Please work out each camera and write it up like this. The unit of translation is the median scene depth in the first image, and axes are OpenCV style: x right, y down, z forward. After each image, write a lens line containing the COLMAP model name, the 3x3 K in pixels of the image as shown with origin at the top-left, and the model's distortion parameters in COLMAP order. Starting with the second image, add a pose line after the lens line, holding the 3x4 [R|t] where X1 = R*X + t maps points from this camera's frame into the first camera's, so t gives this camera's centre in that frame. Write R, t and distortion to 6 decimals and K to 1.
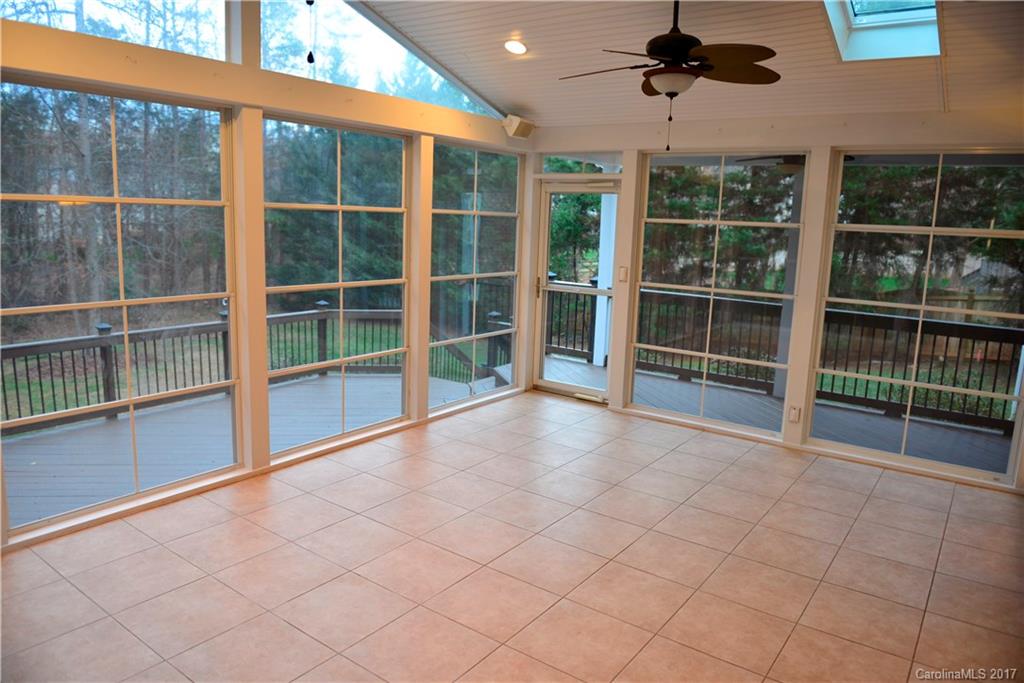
lens RADIAL K [[690.7, 0, 510.9], [0, 690.7, 342.2], [0, 0, 1]] dist [-0.053446, 0.000205]
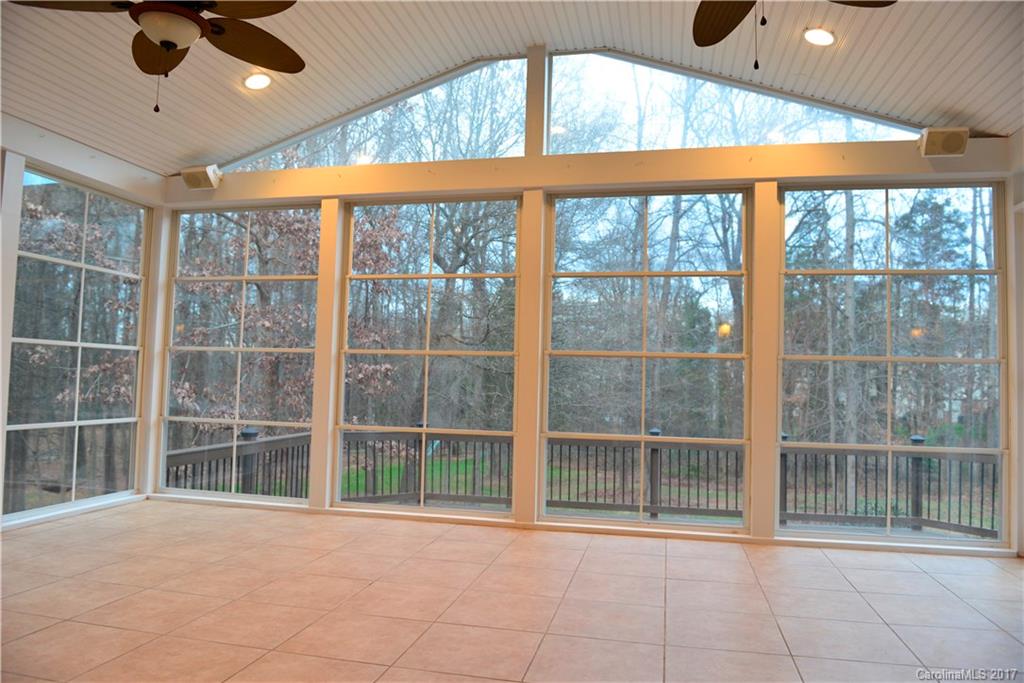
lens RADIAL K [[690.7, 0, 513.3], [0, 690.7, 341.0], [0, 0, 1]] dist [-0.053446, 0.000205]
pose [[0.402790, -0.071388, -0.912504, 0.646932], [-0.171217, 0.973479, -0.151735, 0.086602], [0.899136, 0.217353, 0.379885, 0.583160]]
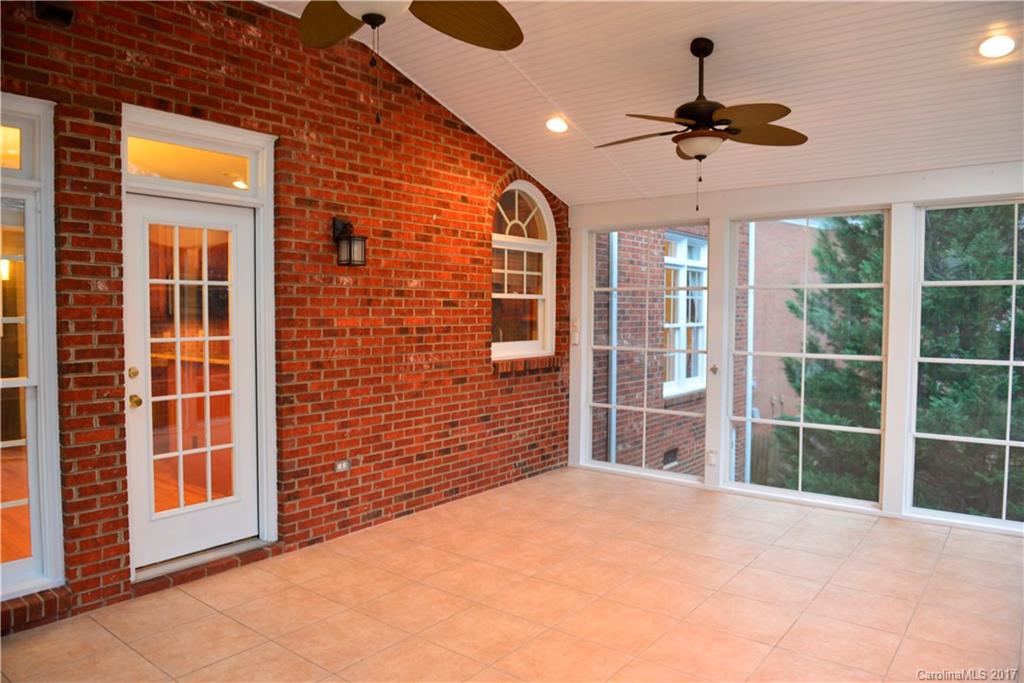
lens RADIAL K [[690.7, 0, 512.3], [0, 690.7, 341.6], [0, 0, 1]] dist [-0.053446, 0.000205]
pose [[-0.999130, -0.032544, 0.026096, 0.096061], [-0.025997, 0.975018, 0.220600, -0.221612], [-0.032623, 0.219729, -0.975015, 1.481730]]
